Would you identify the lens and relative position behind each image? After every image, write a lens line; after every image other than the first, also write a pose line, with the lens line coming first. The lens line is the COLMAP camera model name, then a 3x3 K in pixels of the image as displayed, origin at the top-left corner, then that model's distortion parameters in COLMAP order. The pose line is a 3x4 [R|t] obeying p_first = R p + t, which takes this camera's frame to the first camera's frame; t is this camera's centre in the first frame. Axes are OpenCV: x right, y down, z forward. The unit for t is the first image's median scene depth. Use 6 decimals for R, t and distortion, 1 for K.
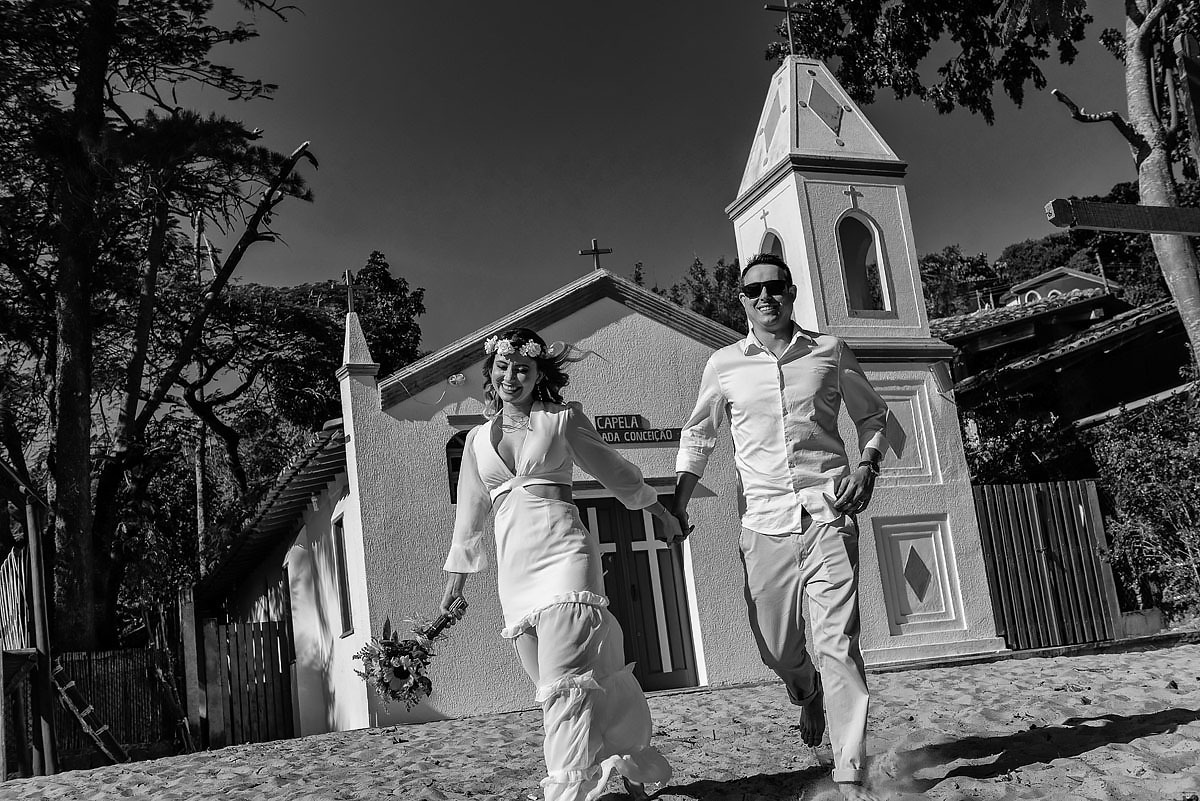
lens RADIAL K [[1427.4, 0, 600.0], [0, 1427.4, 400.5], [0, 0, 1]] dist [-0.006981, 0.049786]
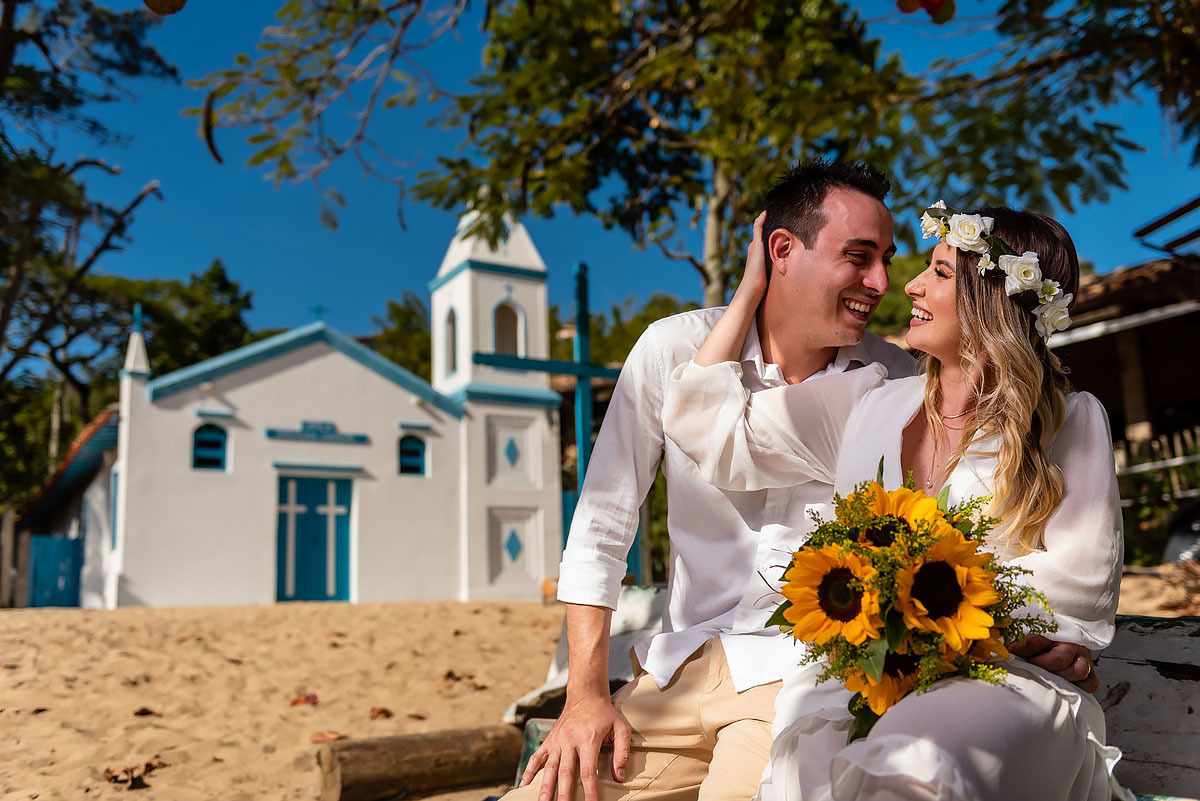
lens RADIAL K [[1155.9, 0, 600.0], [0, 1155.9, 400.5], [0, 0, 1]] dist [0.005368, 0.004501]
pose [[0.983423, 0.111032, 0.143359, 0.105935], [-0.112548, 0.993643, 0.002488, -0.040189], [-0.142172, -0.018581, 0.989668, -0.203070]]
